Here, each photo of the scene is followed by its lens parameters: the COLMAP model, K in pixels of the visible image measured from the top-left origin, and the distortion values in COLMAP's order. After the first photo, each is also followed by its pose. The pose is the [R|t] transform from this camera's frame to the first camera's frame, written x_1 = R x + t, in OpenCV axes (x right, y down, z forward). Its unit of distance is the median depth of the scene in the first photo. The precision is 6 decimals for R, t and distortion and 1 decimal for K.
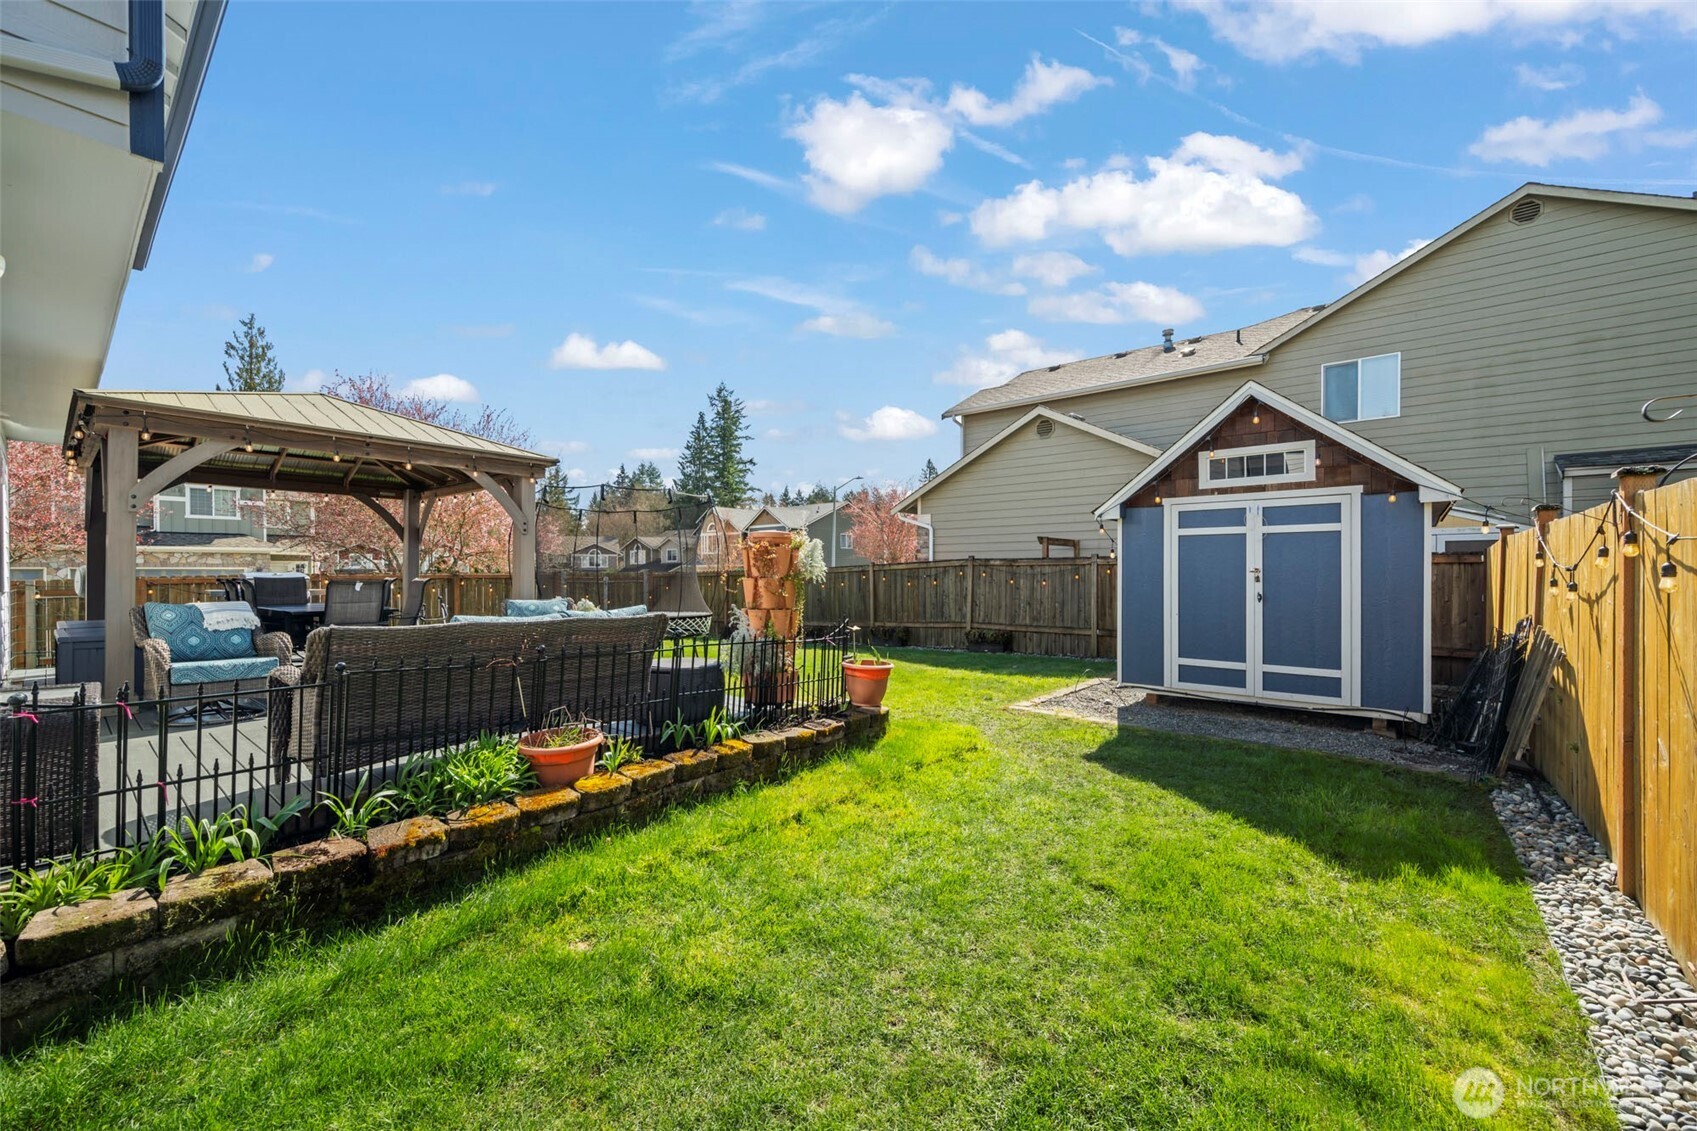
lens RADIAL K [[668.8, 0, 848.5], [0, 668.8, 565.5], [0, 0, 1]] dist [0.000129, 0.000093]
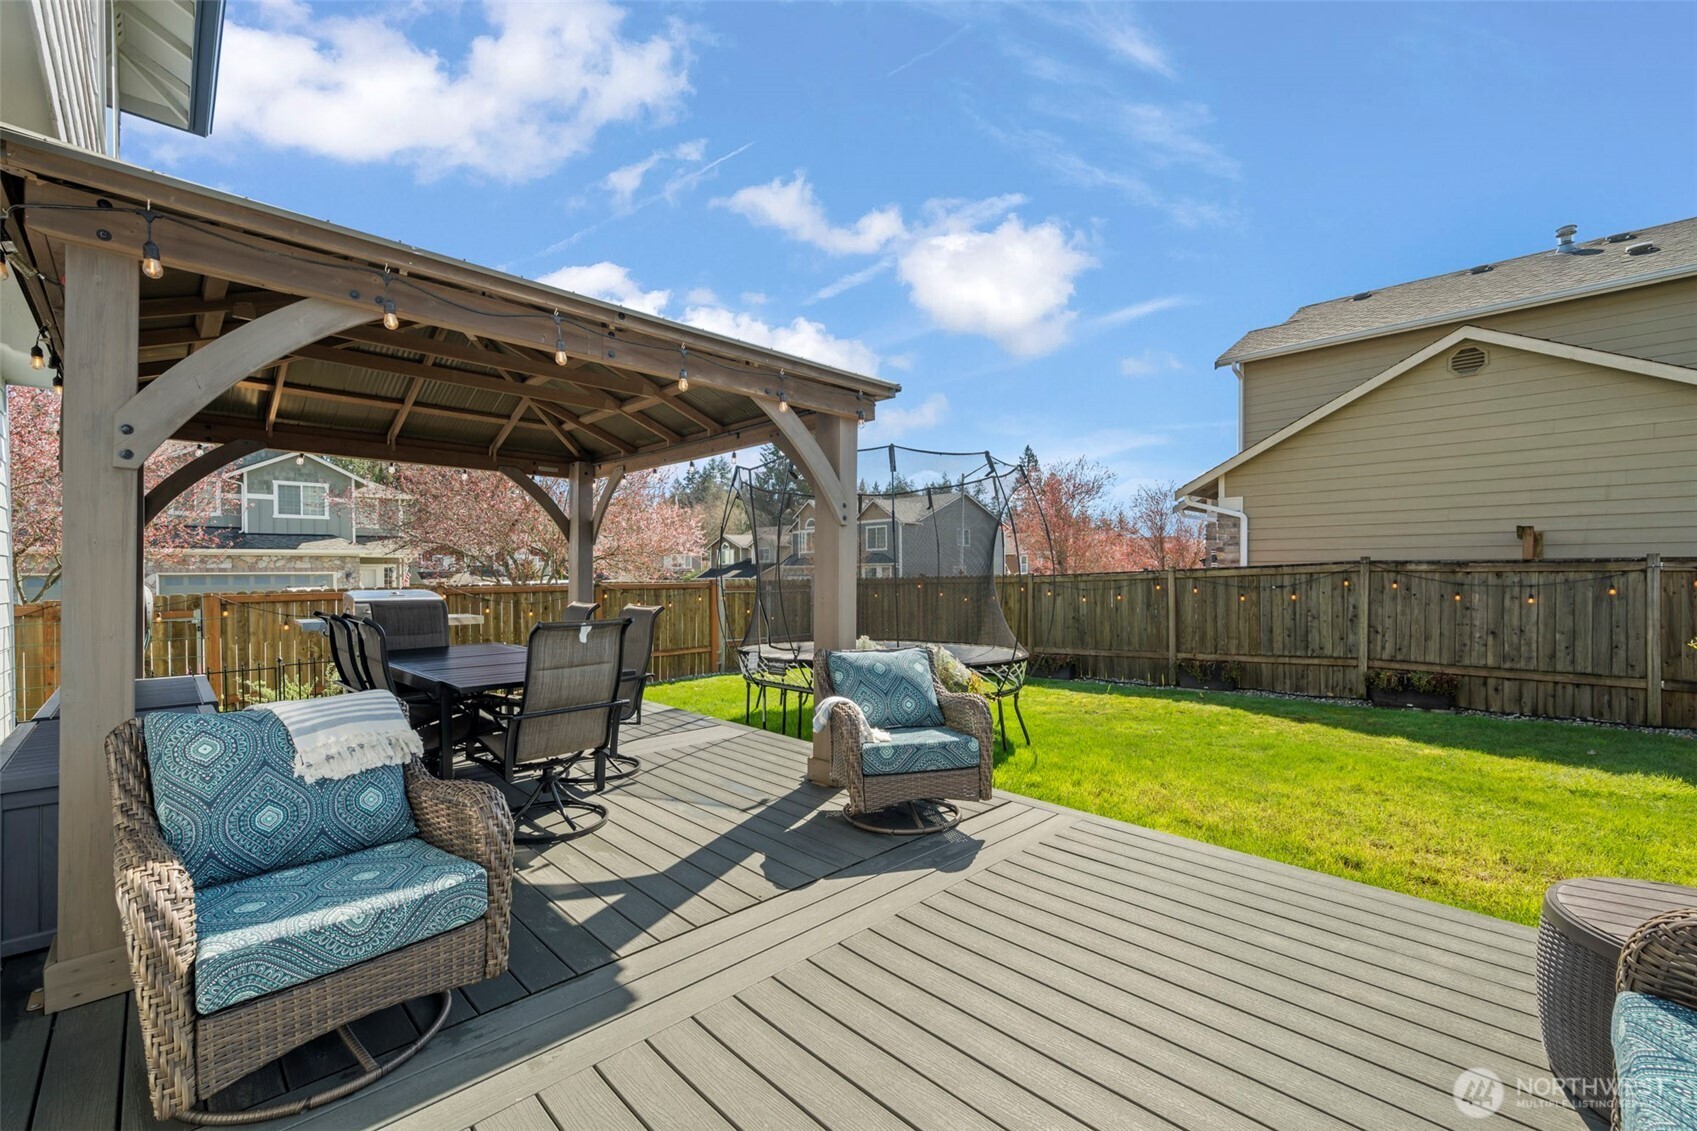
lens RADIAL K [[713.5, 0, 848.5], [0, 713.5, 565.5], [0, 0, 1]] dist [-0.001553, -0.000632]
pose [[0.994576, -0.004220, -0.103922, -0.239299], [0.004395, 0.999989, 0.001458, -0.008906], [0.103915, -0.001907, 0.994584, 0.248079]]
